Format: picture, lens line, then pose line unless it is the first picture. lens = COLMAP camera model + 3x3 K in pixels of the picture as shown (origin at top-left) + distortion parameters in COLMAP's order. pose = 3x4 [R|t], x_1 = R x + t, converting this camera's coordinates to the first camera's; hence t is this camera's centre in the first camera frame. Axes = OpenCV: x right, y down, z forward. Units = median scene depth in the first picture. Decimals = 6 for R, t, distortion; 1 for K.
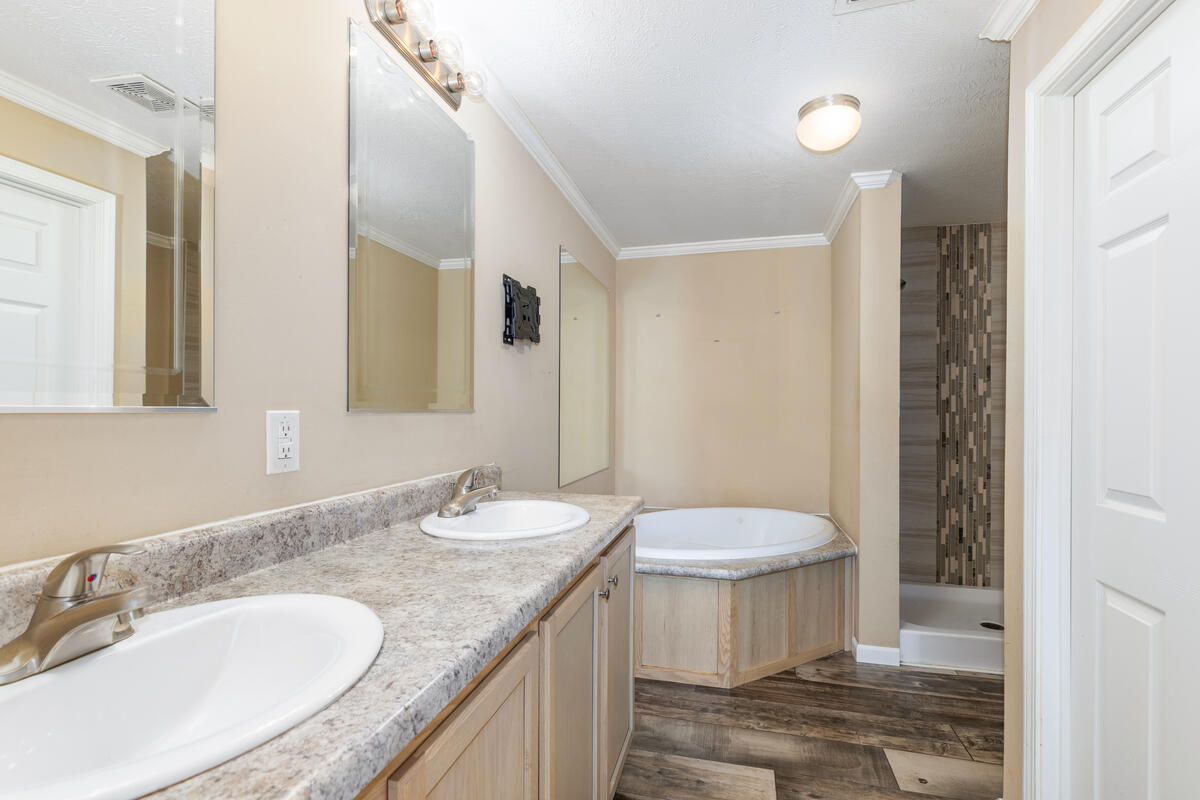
lens RADIAL K [[543.7, 0, 600.0], [0, 543.7, 400.0], [0, 0, 1]] dist [0.000131, 0.000002]
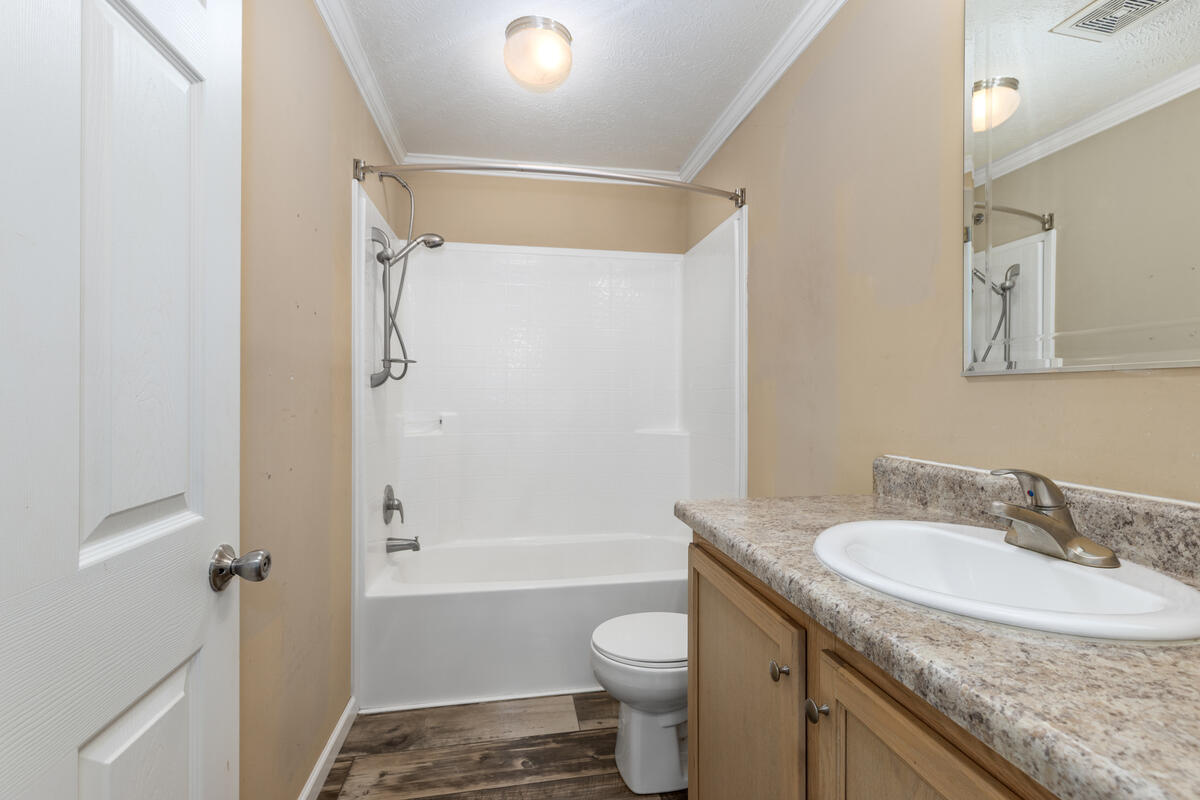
lens RADIAL K [[543.7, 0, 600.0], [0, 543.7, 400.0], [0, 0, 1]] dist [0.000131, 0.000002]
pose [[-0.912440, -0.002227, -0.409205, 0.418595], [0.000793, 0.999974, -0.007210, 0.071299], [0.409211, -0.006903, -0.912414, 1.363504]]
